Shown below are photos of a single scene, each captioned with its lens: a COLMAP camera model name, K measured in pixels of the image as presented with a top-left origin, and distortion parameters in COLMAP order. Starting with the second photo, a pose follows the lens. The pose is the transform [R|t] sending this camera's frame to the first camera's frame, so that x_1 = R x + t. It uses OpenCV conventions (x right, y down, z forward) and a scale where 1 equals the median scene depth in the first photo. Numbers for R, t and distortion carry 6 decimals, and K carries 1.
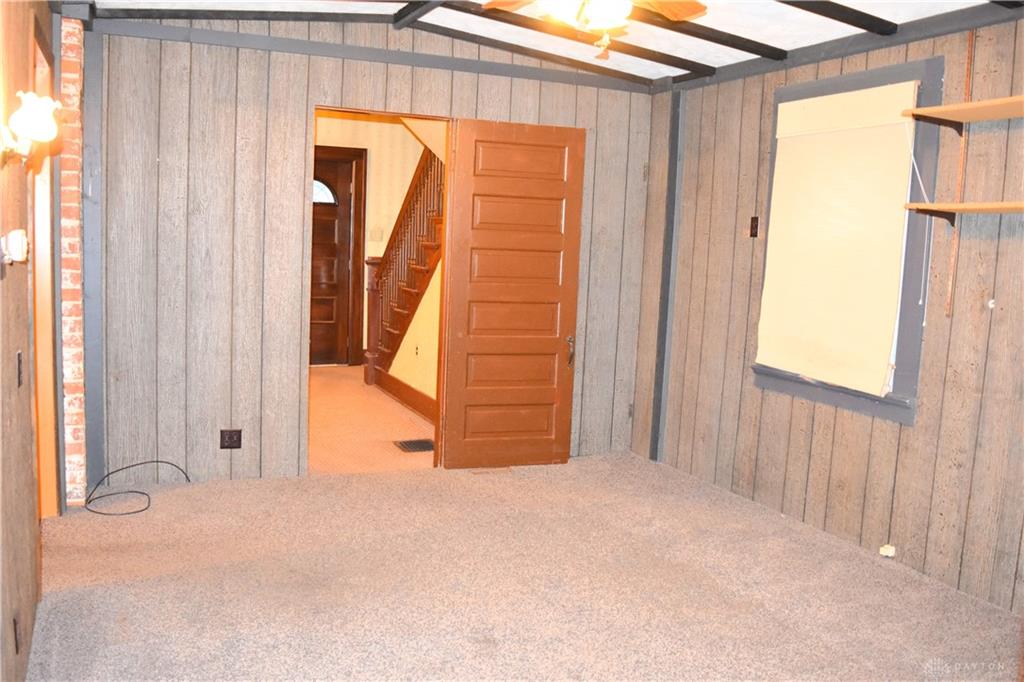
lens RADIAL K [[880.4, 0, 512.0], [0, 880.4, 341.0], [0, 0, 1]] dist [-0.071588, 0.003929]
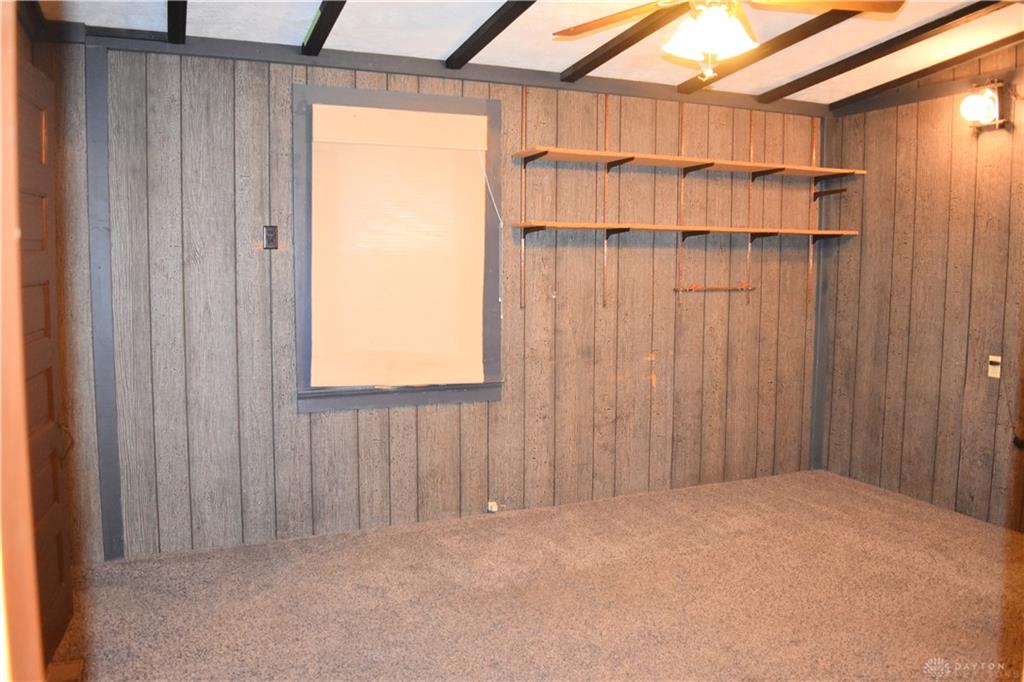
lens RADIAL K [[807.5, 0, 512.0], [0, 807.5, 341.0], [0, 0, 1]] dist [-0.072478, 0.003100]
pose [[0.022713, -0.140197, 0.989863, -0.672861], [0.110268, 0.984429, 0.136897, -0.142169], [-0.993642, 0.106041, 0.037819, 0.944778]]
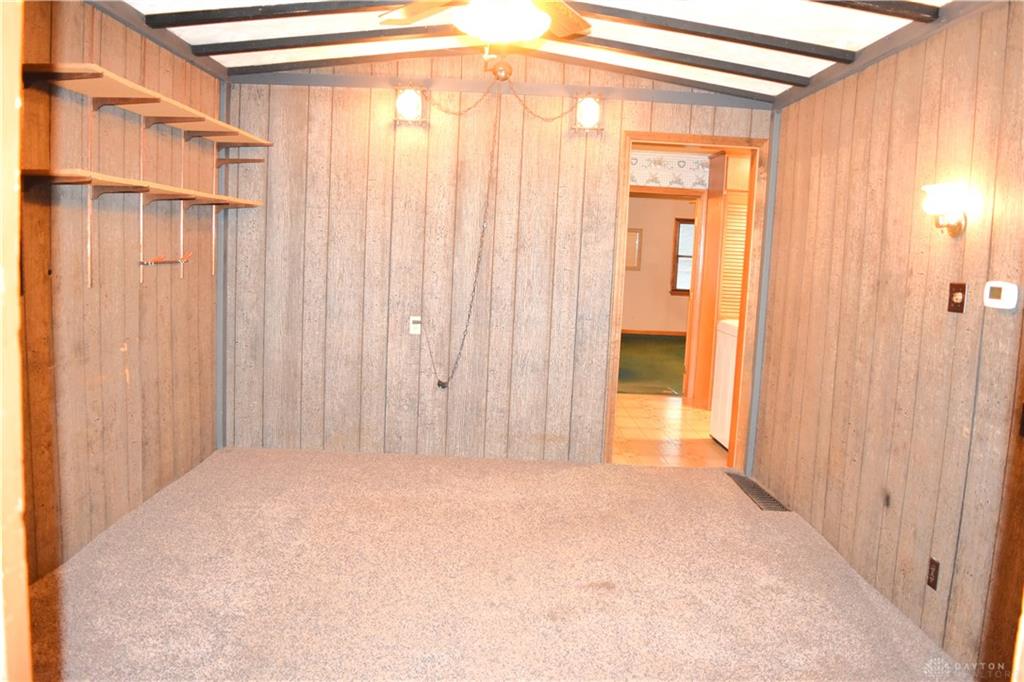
lens RADIAL K [[807.5, 0, 512.0], [0, 807.5, 341.0], [0, 0, 1]] dist [-0.072478, 0.003100]
pose [[-0.905779, -0.125573, 0.404716, -0.269680], [-0.030476, 0.971915, 0.233352, -0.177301], [-0.422652, 0.199031, -0.884167, 1.457819]]
